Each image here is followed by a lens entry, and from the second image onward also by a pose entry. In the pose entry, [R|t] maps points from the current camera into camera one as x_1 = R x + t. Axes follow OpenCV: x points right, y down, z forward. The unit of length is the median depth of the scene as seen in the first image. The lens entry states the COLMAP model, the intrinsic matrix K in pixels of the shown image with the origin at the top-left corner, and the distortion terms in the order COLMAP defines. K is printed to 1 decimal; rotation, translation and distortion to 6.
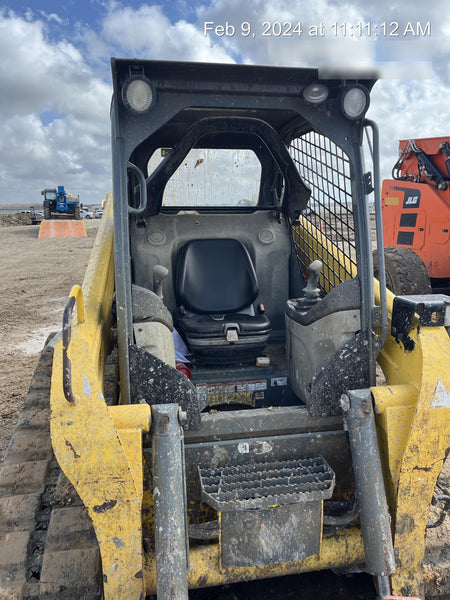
lens RADIAL K [[453.3, 0, 227.8], [0, 453.3, 298.0], [0, 0, 1]] dist [0.052607, -0.074820]
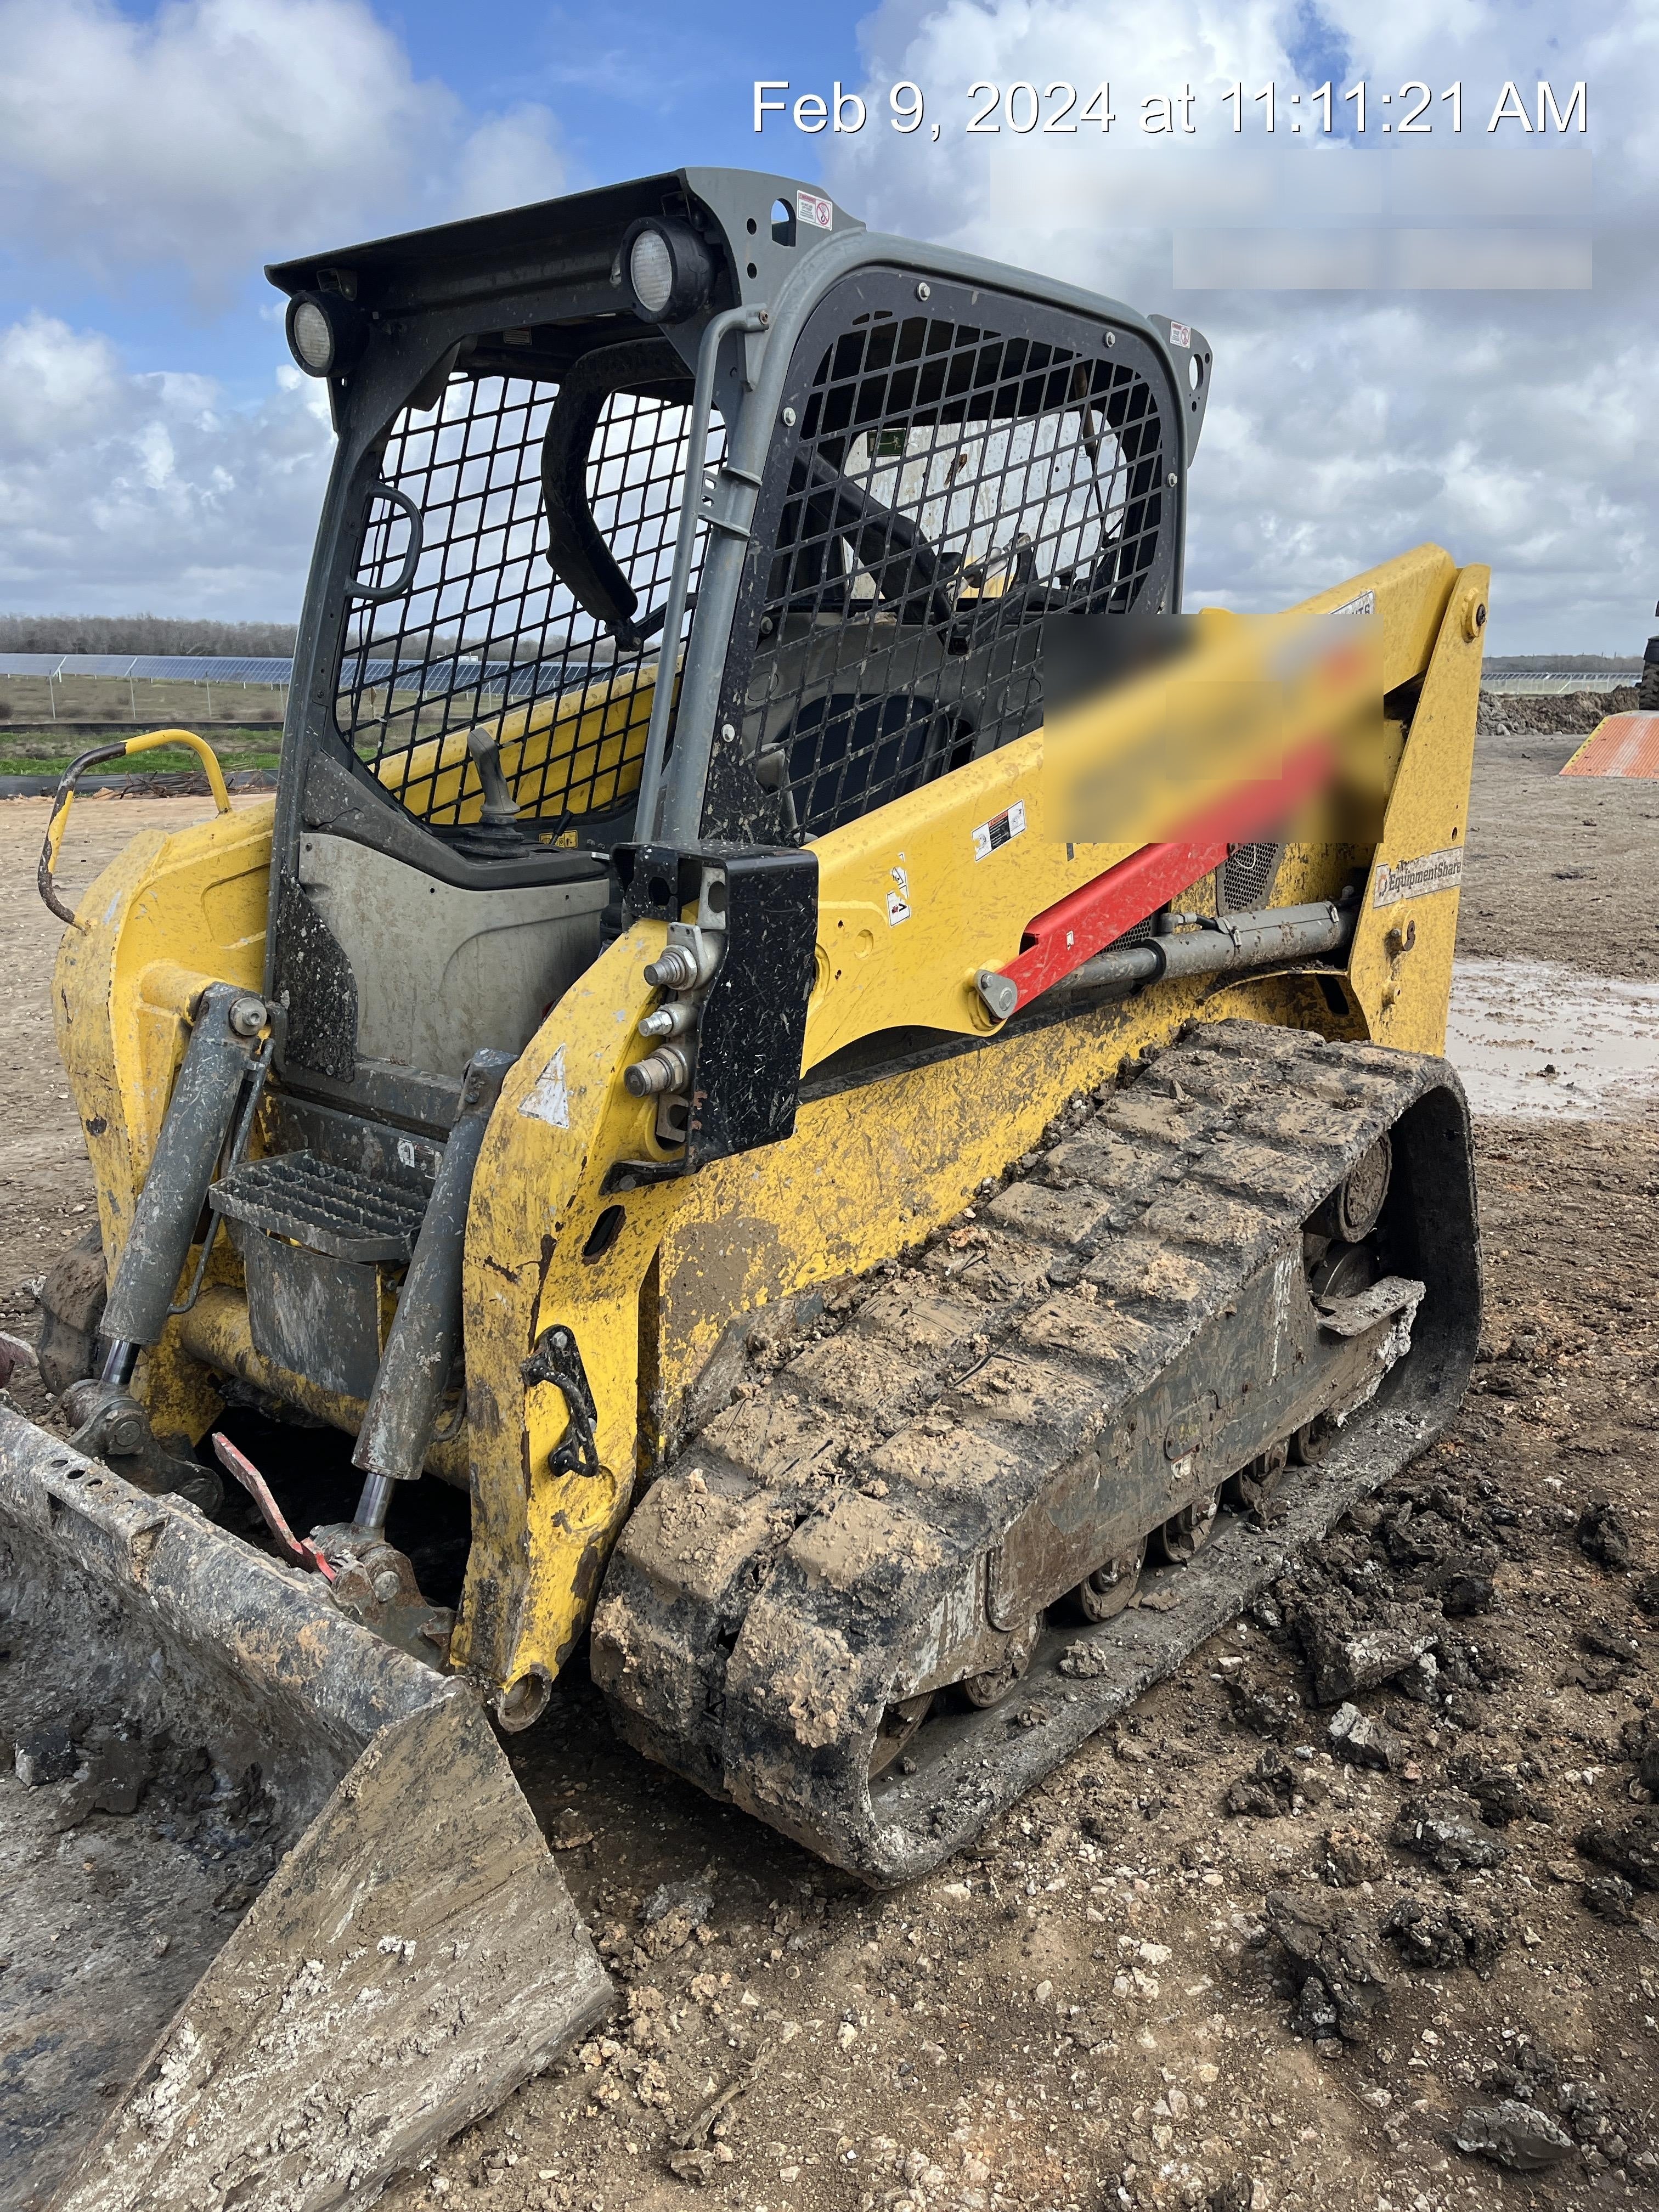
lens RADIAL K [[1668.8, 0, 840.8], [0, 1668.8, 1112.4], [0, 0, 1]] dist [0.059700, -0.088812]
pose [[0.642821, 0.214040, -0.735505, 1.519131], [-0.169176, 0.976129, 0.136207, 0.008344], [0.747101, 0.036873, 0.663687, 0.269696]]
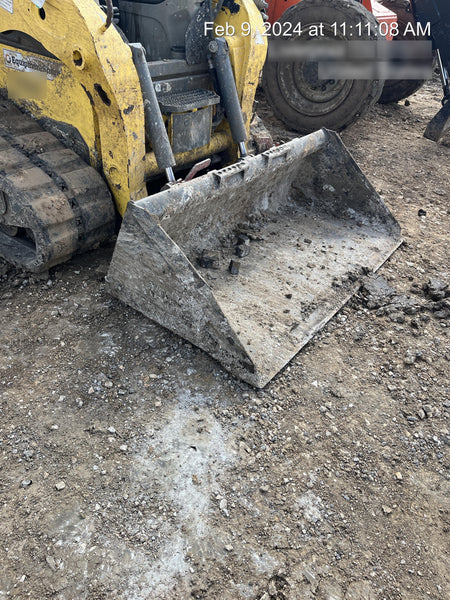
lens RADIAL K [[453.3, 0, 227.8], [0, 453.3, 298.0], [0, 0, 1]] dist [0.052607, -0.074820]
pose [[0.722286, -0.352655, 0.594926, -0.990606], [0.048402, 0.883891, 0.465181, 0.263098], [-0.689899, -0.307198, 0.655491, -0.386166]]
